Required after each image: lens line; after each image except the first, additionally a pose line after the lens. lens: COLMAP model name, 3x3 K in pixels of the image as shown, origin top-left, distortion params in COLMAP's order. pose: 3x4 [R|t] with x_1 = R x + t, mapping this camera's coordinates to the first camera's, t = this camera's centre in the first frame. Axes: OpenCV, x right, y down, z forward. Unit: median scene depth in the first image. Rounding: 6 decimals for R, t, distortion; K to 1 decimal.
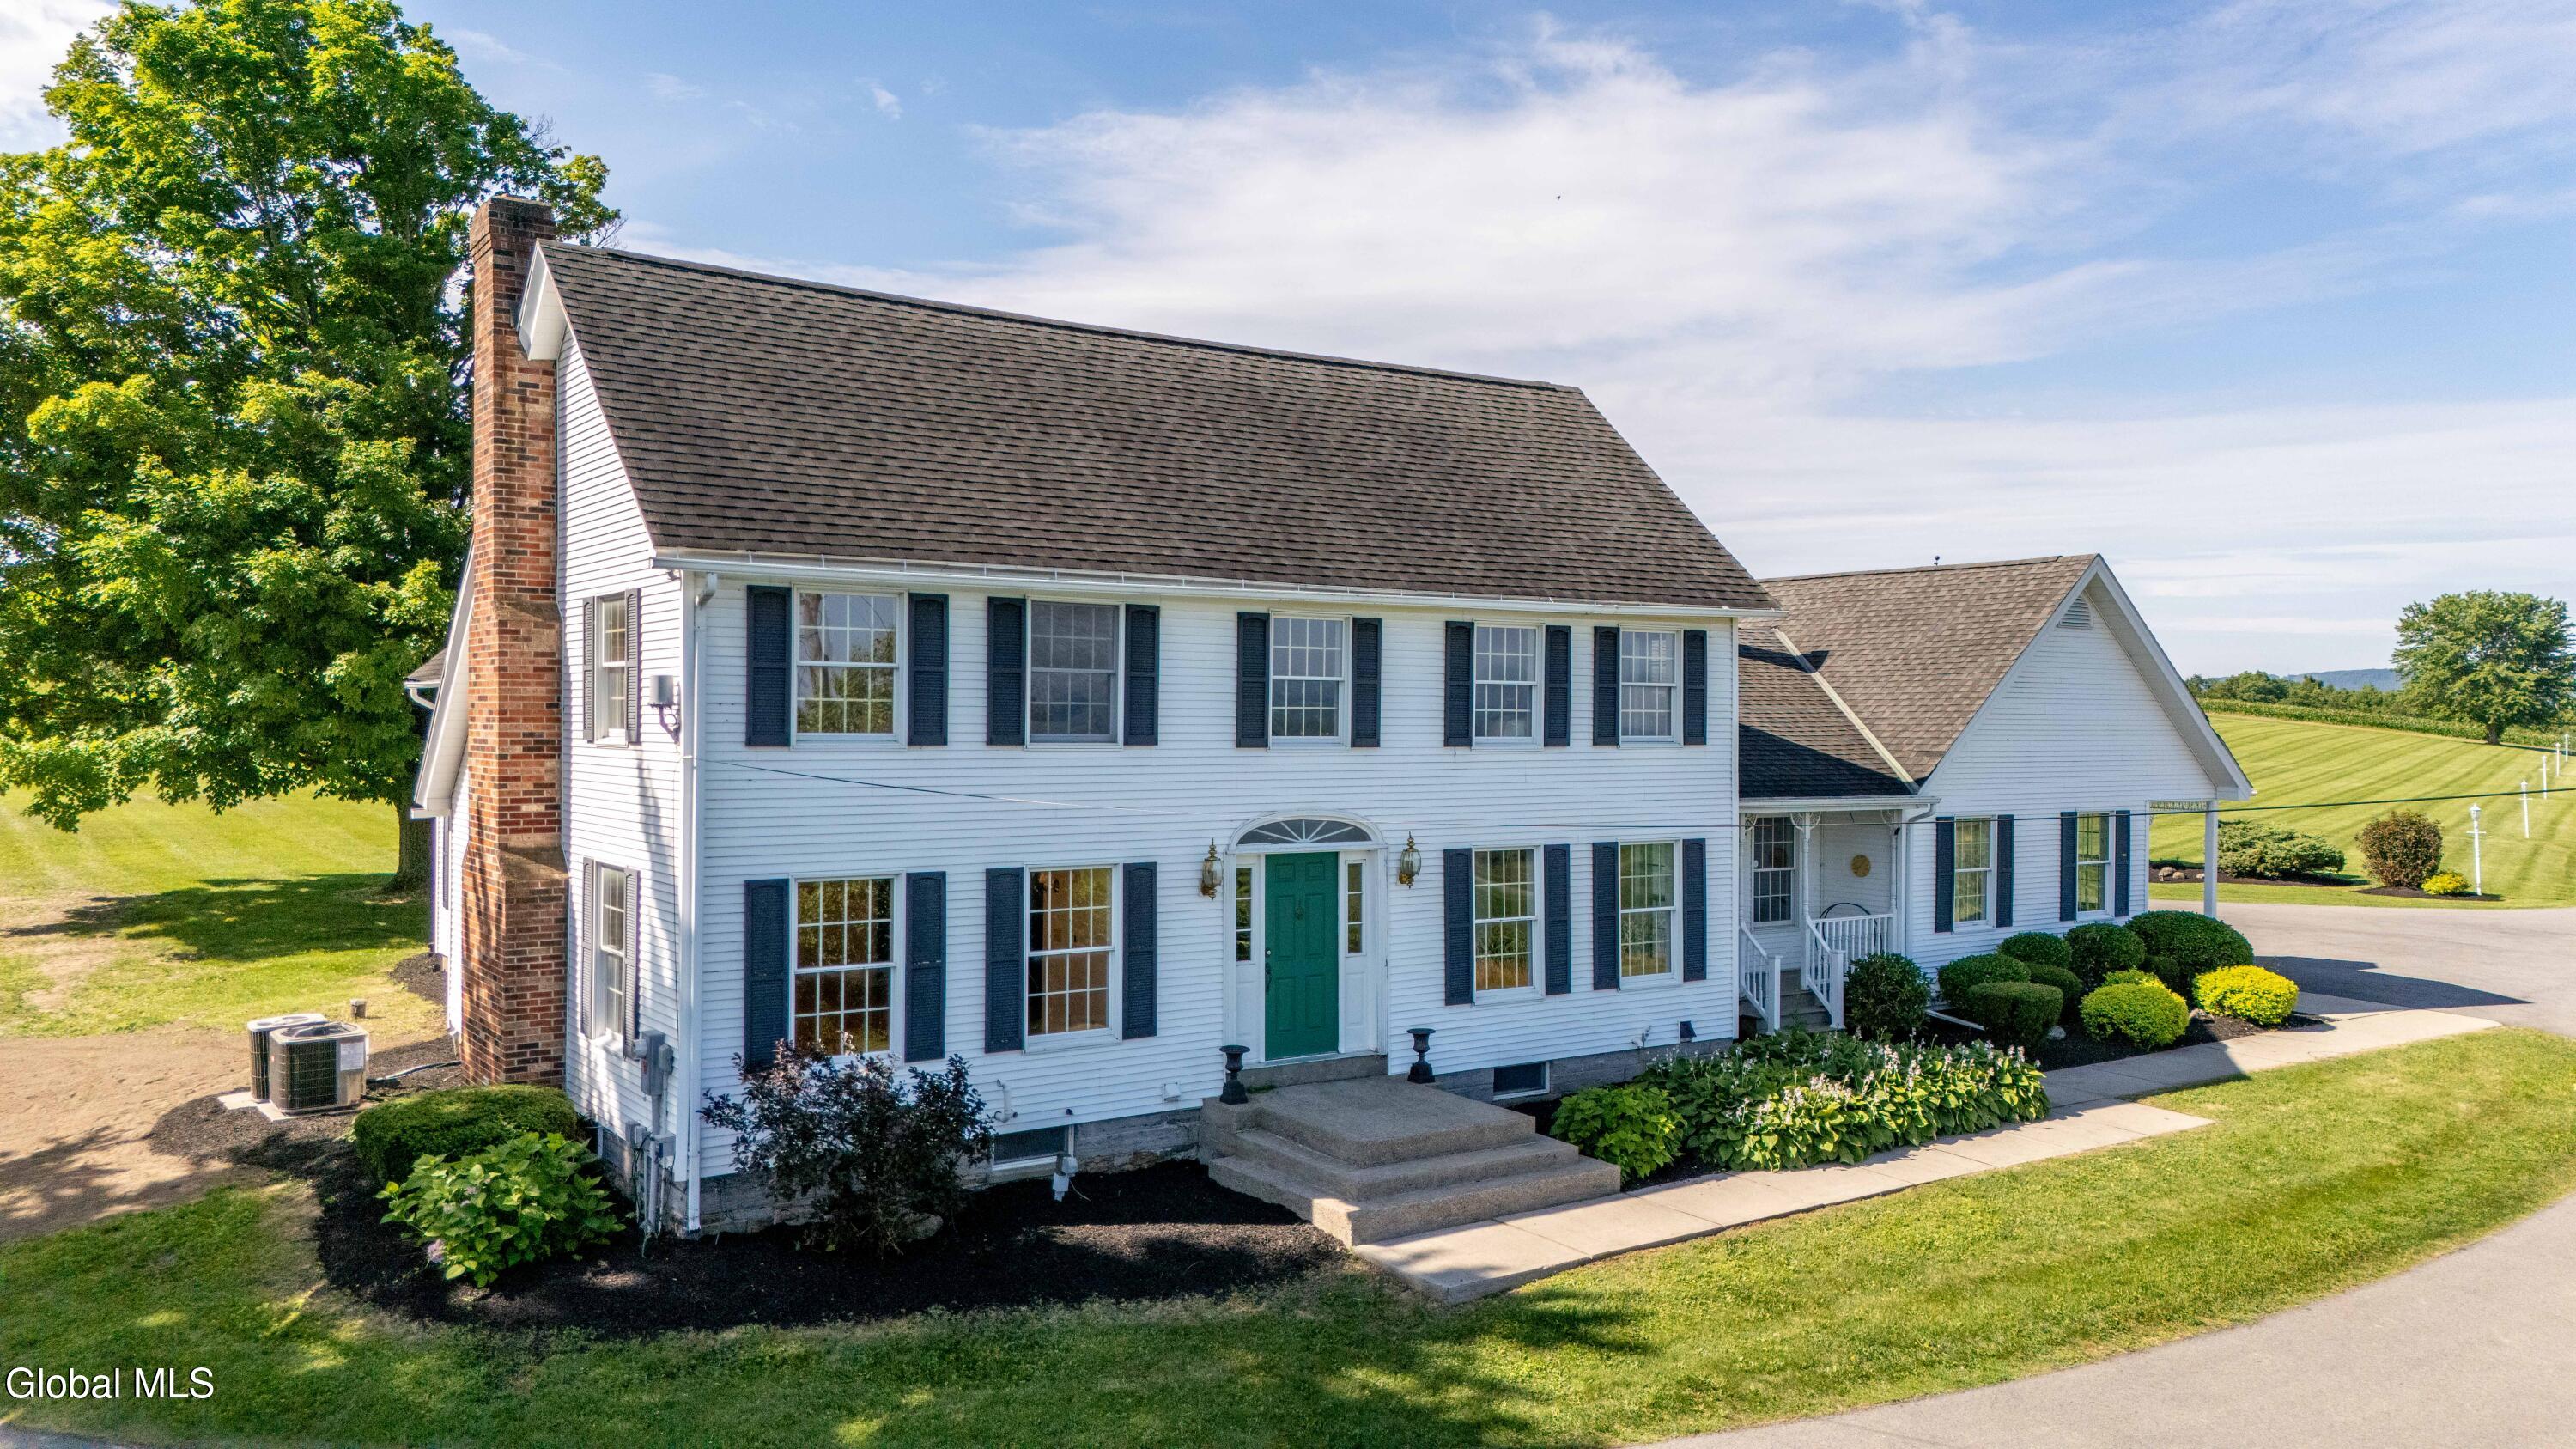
lens RADIAL K [[1948.6, 0, 1288.0], [0, 1948.6, 724.5], [0, 0, 1]] dist [0.104633, -0.122781]
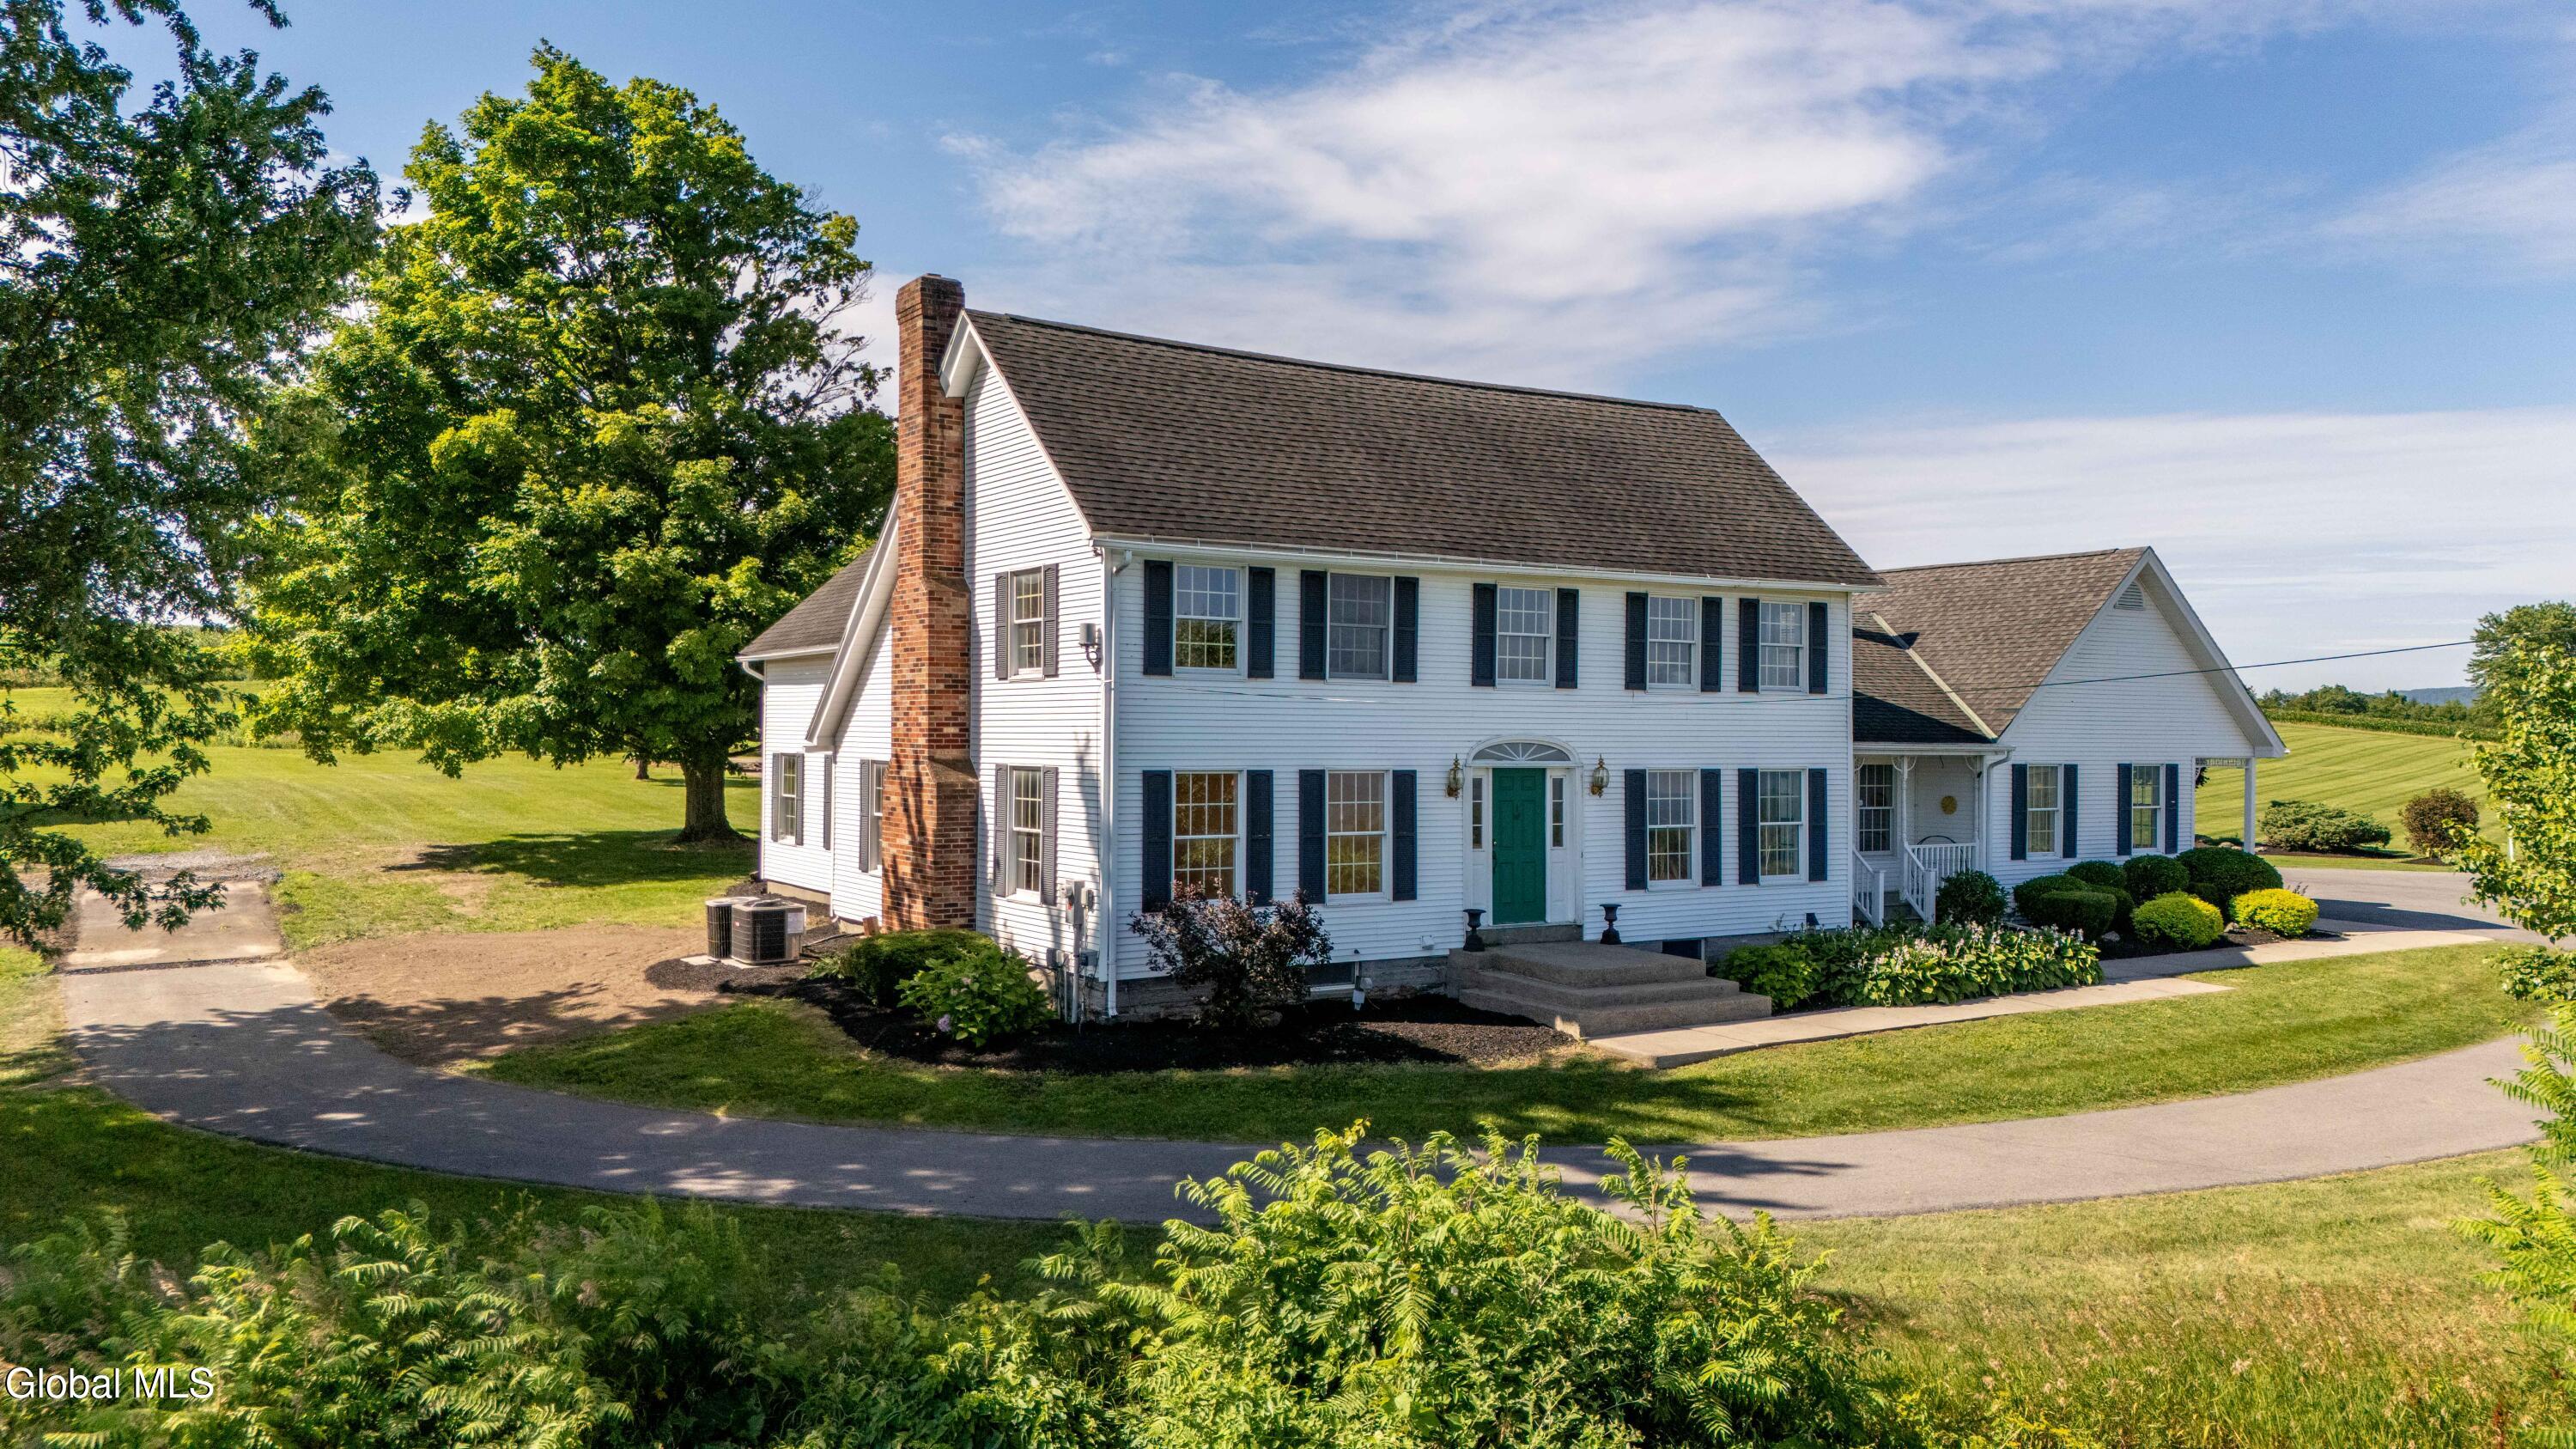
lens RADIAL K [[1883.8, 0, 1295.1], [0, 1883.8, 711.8], [0, 0, 1]] dist [0.083824, -0.096276]
pose [[0.999136, 0.001297, -0.041544, -0.083868], [-0.001709, 0.999950, -0.009878, 0.037779], [0.041529, 0.009941, 0.999088, -0.250730]]
